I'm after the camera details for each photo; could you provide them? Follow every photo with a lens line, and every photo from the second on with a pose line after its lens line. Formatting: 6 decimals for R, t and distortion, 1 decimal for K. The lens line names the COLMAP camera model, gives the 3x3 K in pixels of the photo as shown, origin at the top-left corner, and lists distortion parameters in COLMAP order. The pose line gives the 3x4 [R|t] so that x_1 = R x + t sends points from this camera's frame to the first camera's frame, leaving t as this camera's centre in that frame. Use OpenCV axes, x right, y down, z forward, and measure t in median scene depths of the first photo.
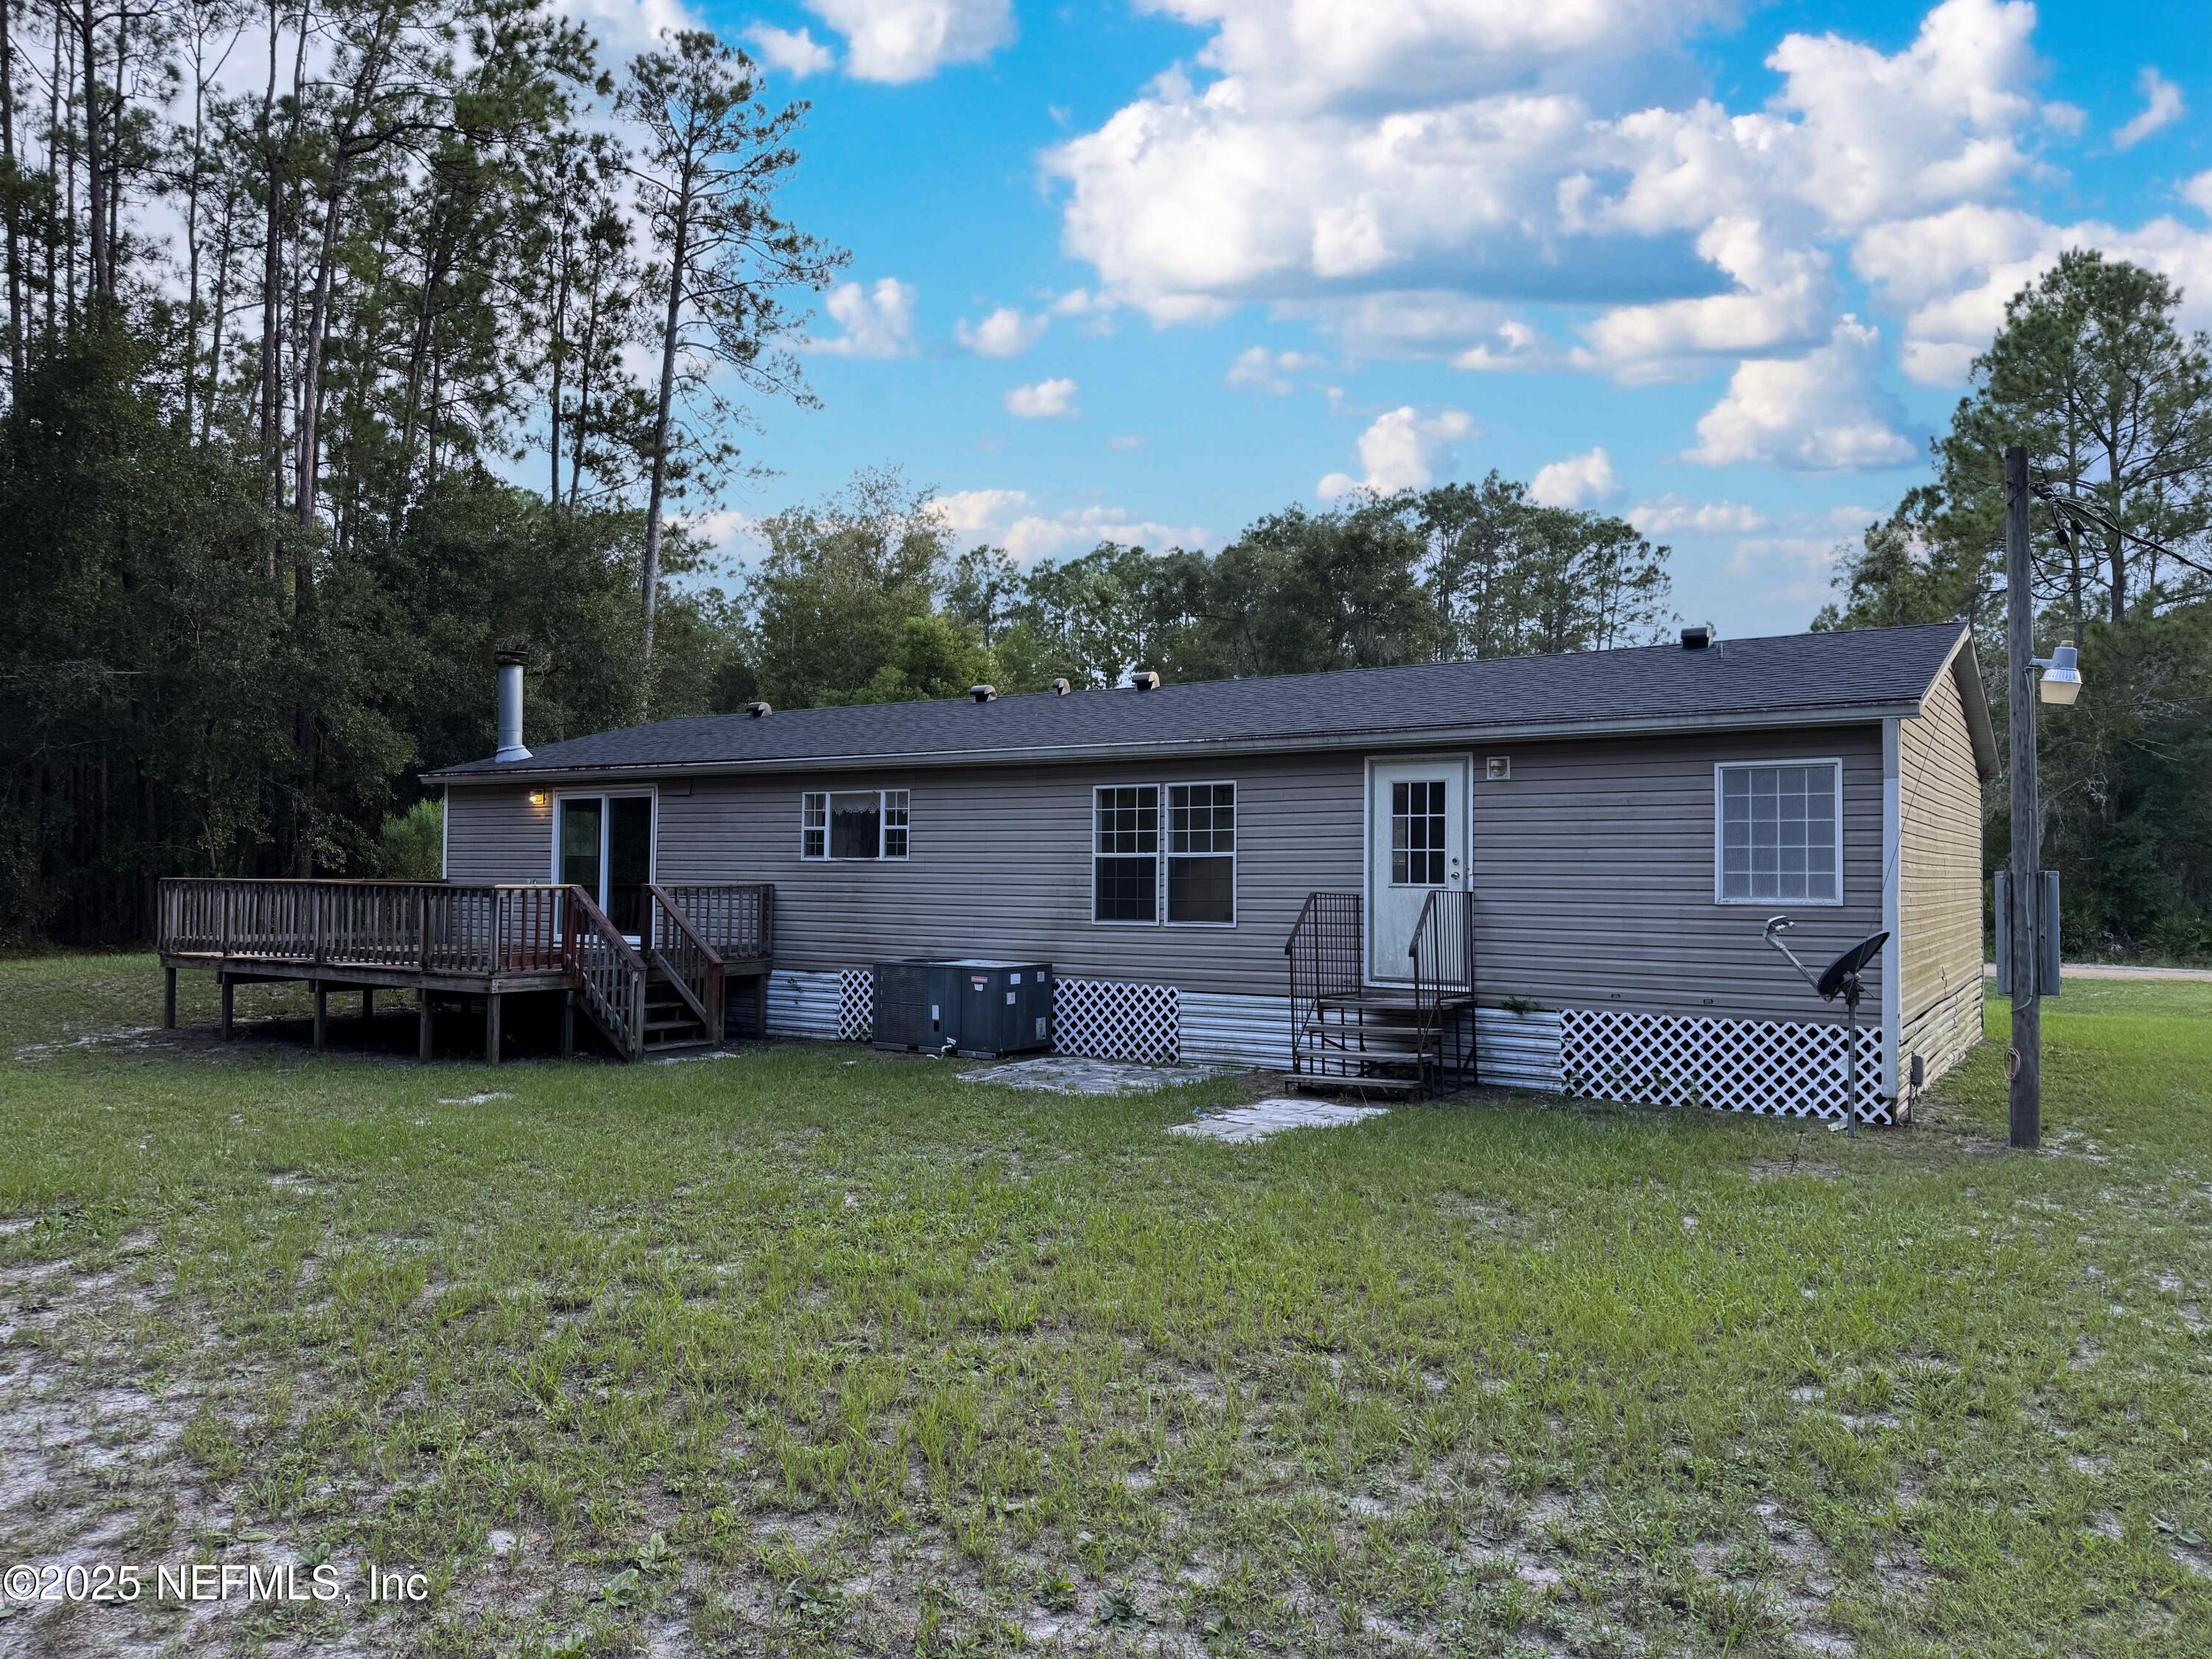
lens RADIAL K [[1598.2, 0, 1108.5], [0, 1598.2, 835.7], [0, 0, 1]] dist [0.005167, -0.000172]
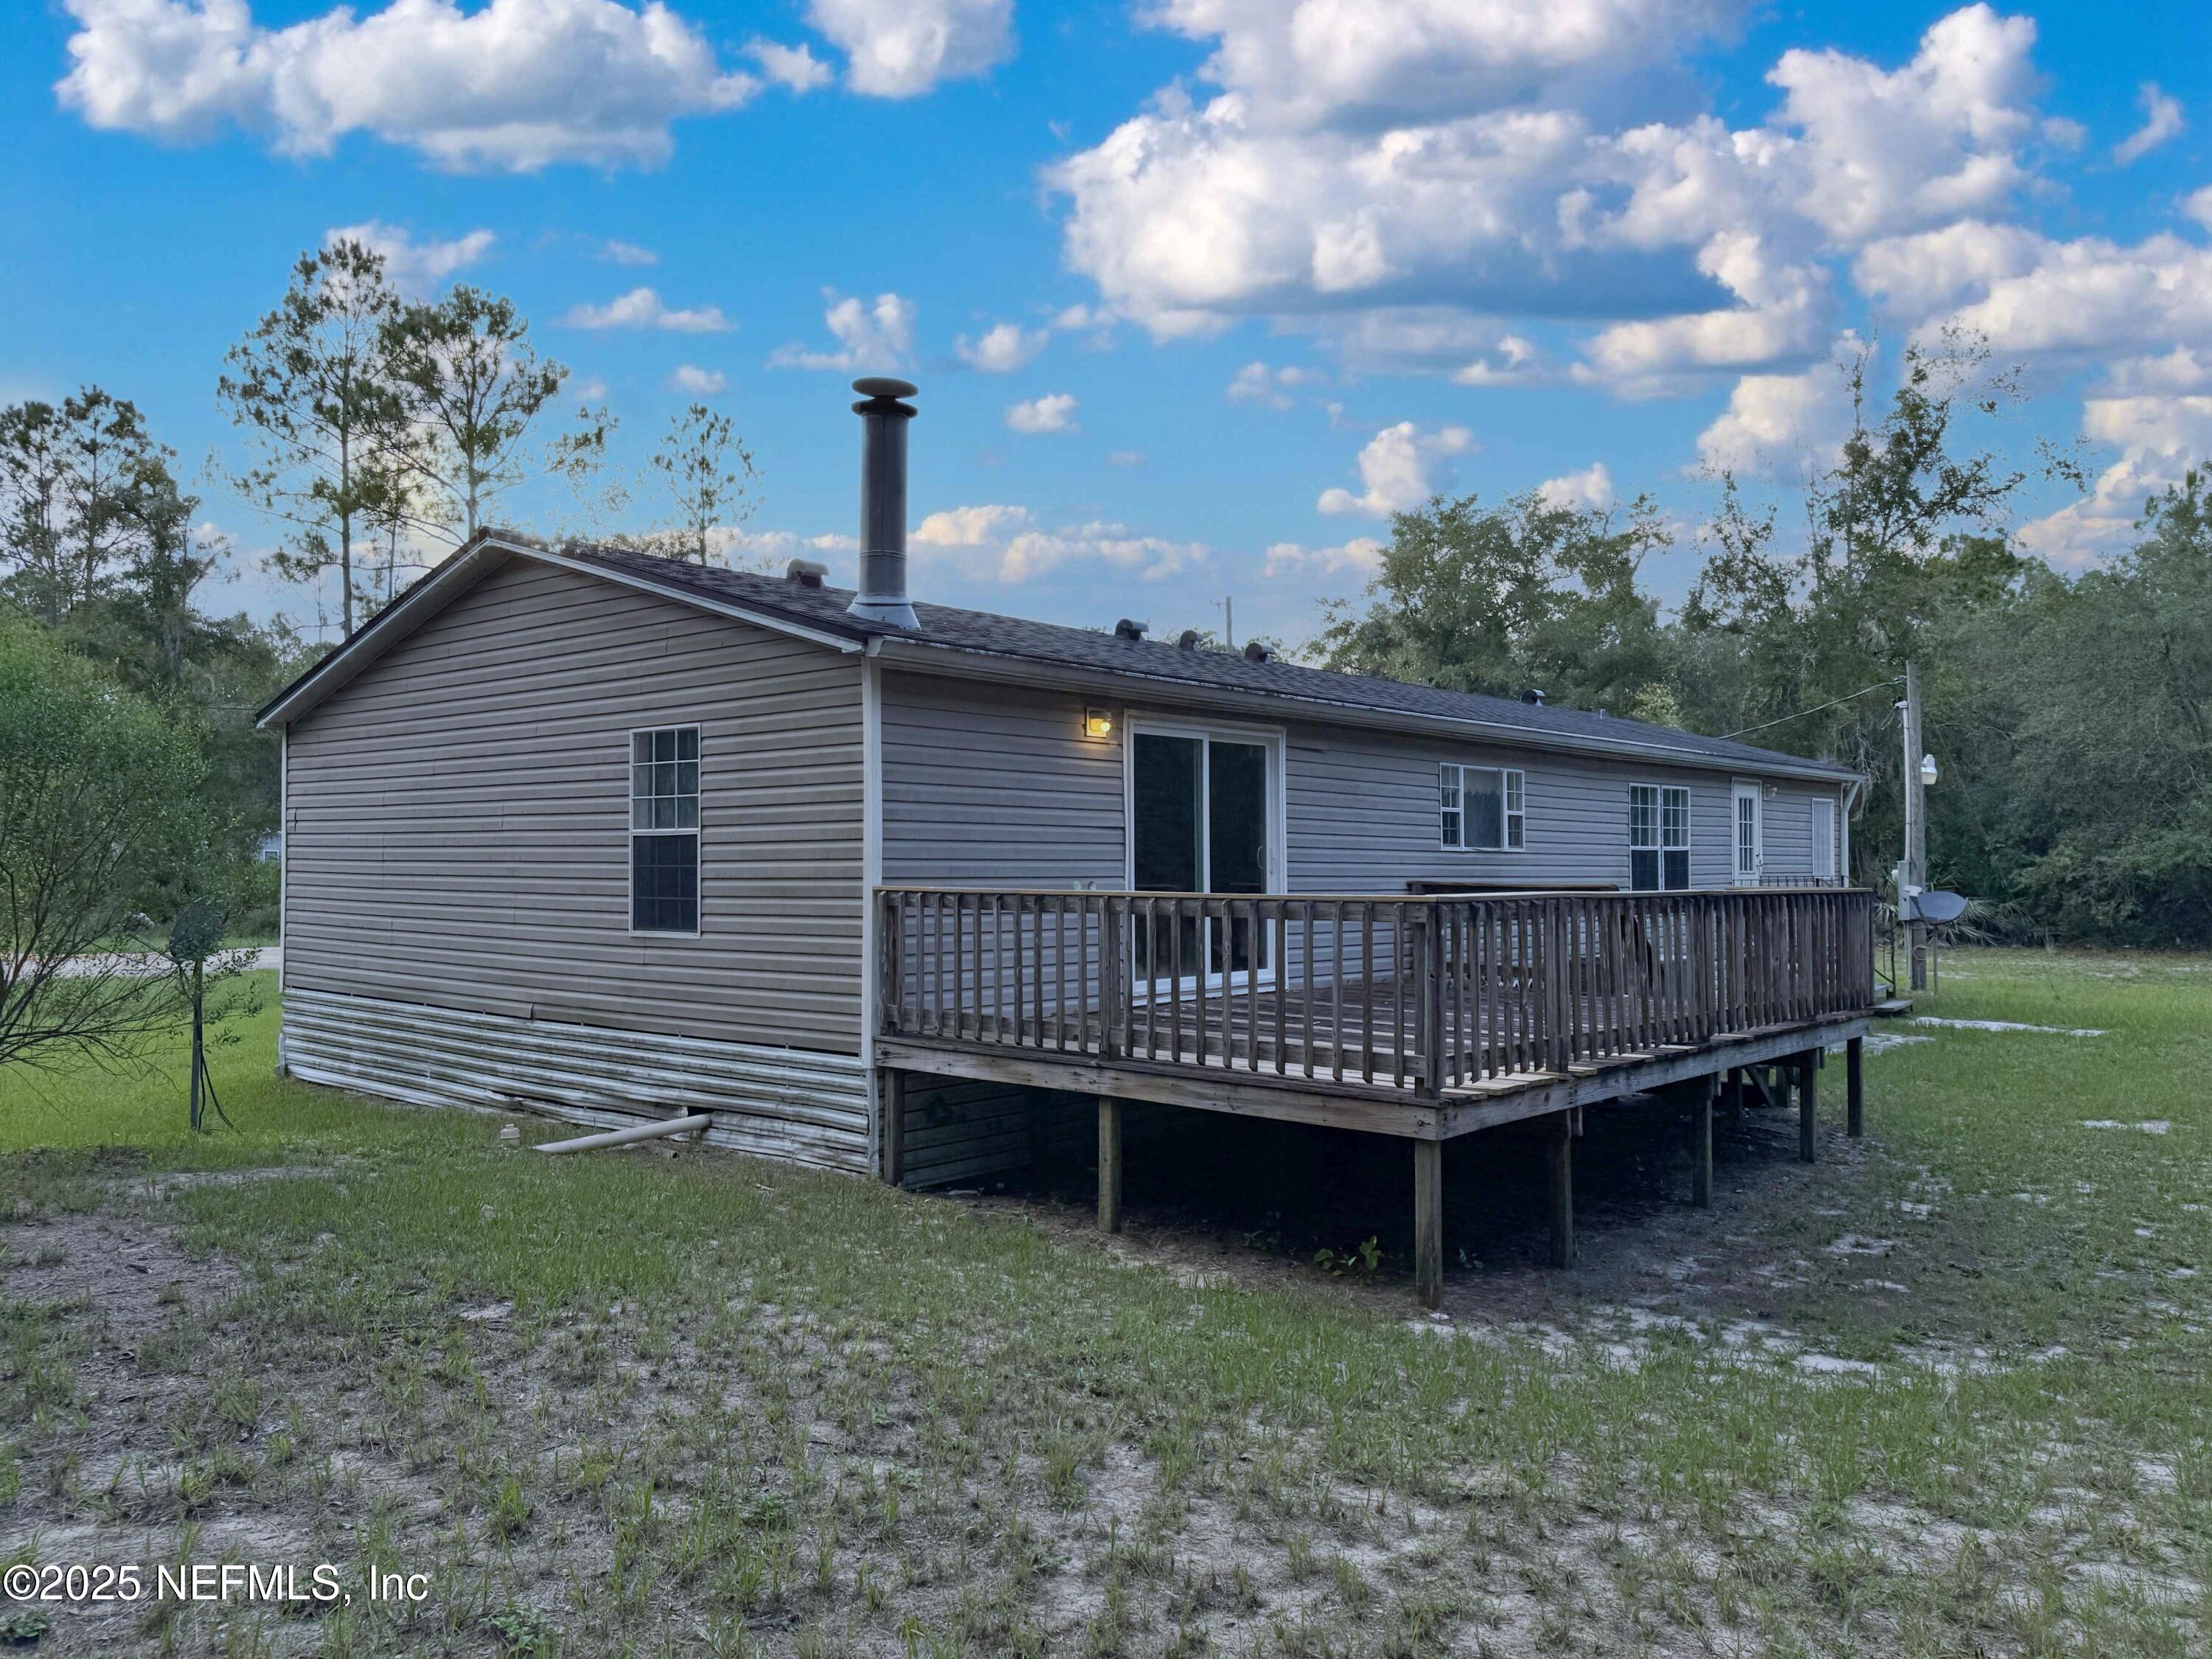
lens RADIAL K [[1598.2, 0, 1109.6], [0, 1598.2, 827.9], [0, 0, 1]] dist [0.005167, -0.000172]
pose [[0.142392, 0.015241, 0.989693, -0.851404], [-0.026435, 0.999583, -0.011590, 0.015551], [-0.989457, -0.024512, 0.142736, 0.904897]]
